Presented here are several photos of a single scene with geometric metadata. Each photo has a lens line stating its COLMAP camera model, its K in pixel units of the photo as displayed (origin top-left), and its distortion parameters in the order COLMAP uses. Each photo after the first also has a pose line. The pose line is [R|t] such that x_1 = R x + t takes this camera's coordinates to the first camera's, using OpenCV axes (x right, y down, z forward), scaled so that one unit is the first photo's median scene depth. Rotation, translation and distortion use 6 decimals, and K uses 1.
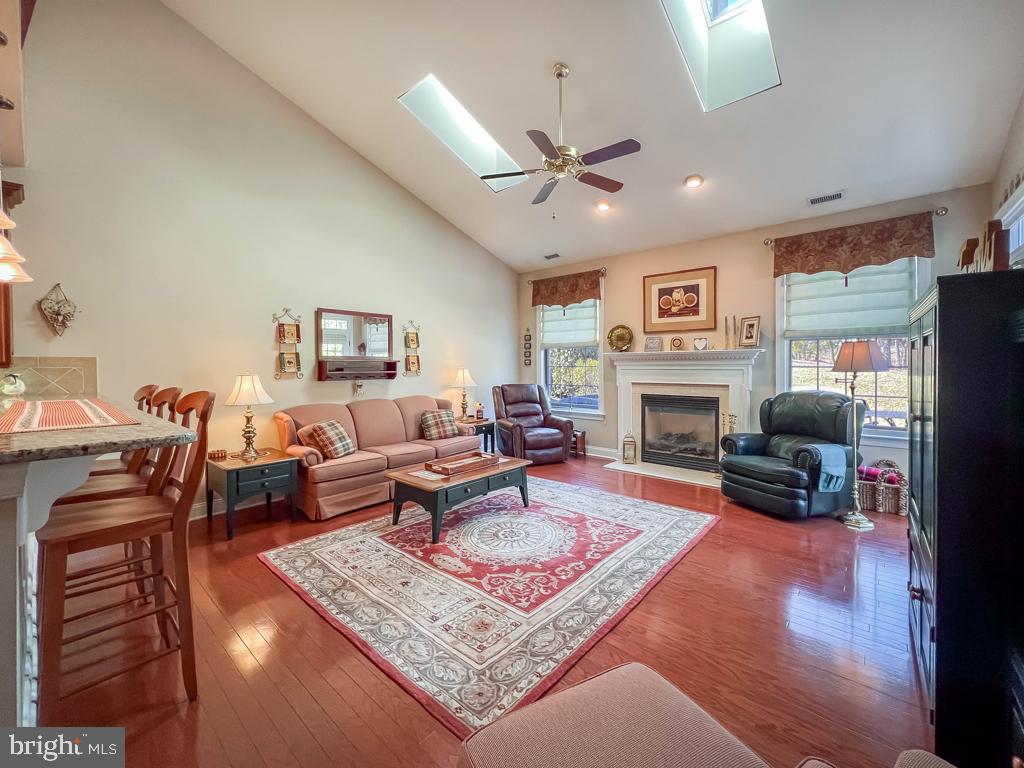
lens RADIAL K [[417.1, 0, 512.3], [0, 417.1, 365.4], [0, 0, 1]] dist [0.001737, 0.000046]
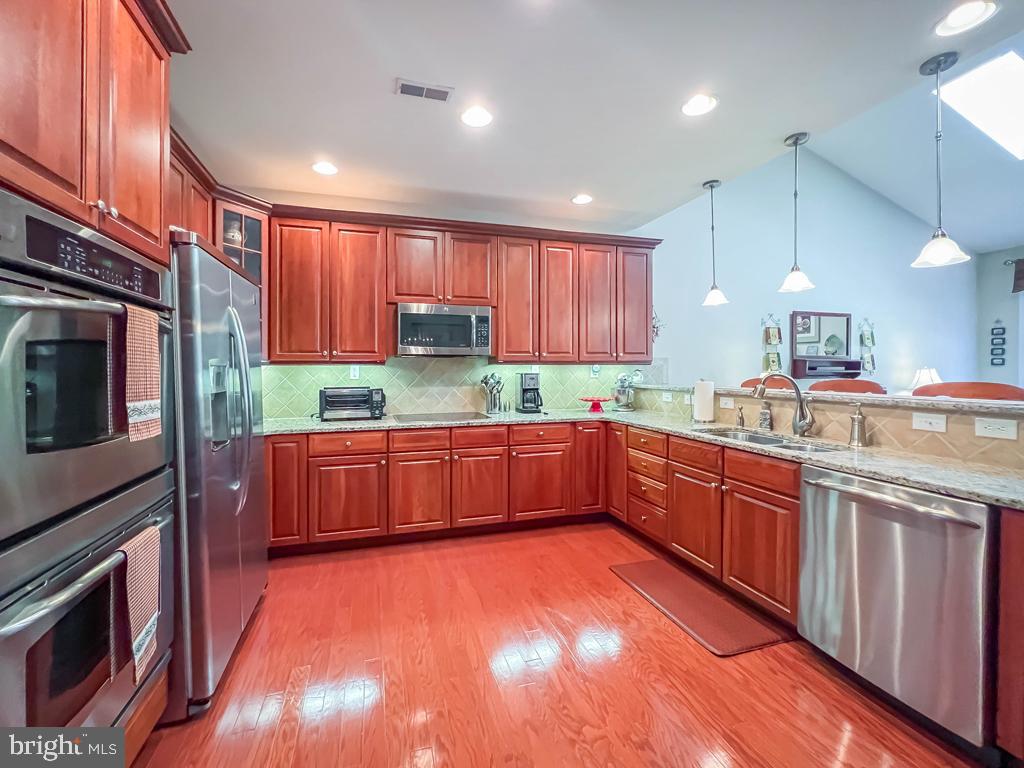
lens RADIAL K [[417.1, 0, 493.5], [0, 417.1, 368.3], [0, 0, 1]] dist [0.001737, 0.000046]
pose [[0.842326, -0.000033, -0.538968, -0.571602], [-0.001624, 0.999995, -0.002598, 0.015392], [0.538965, 0.003064, 0.842322, -0.349768]]
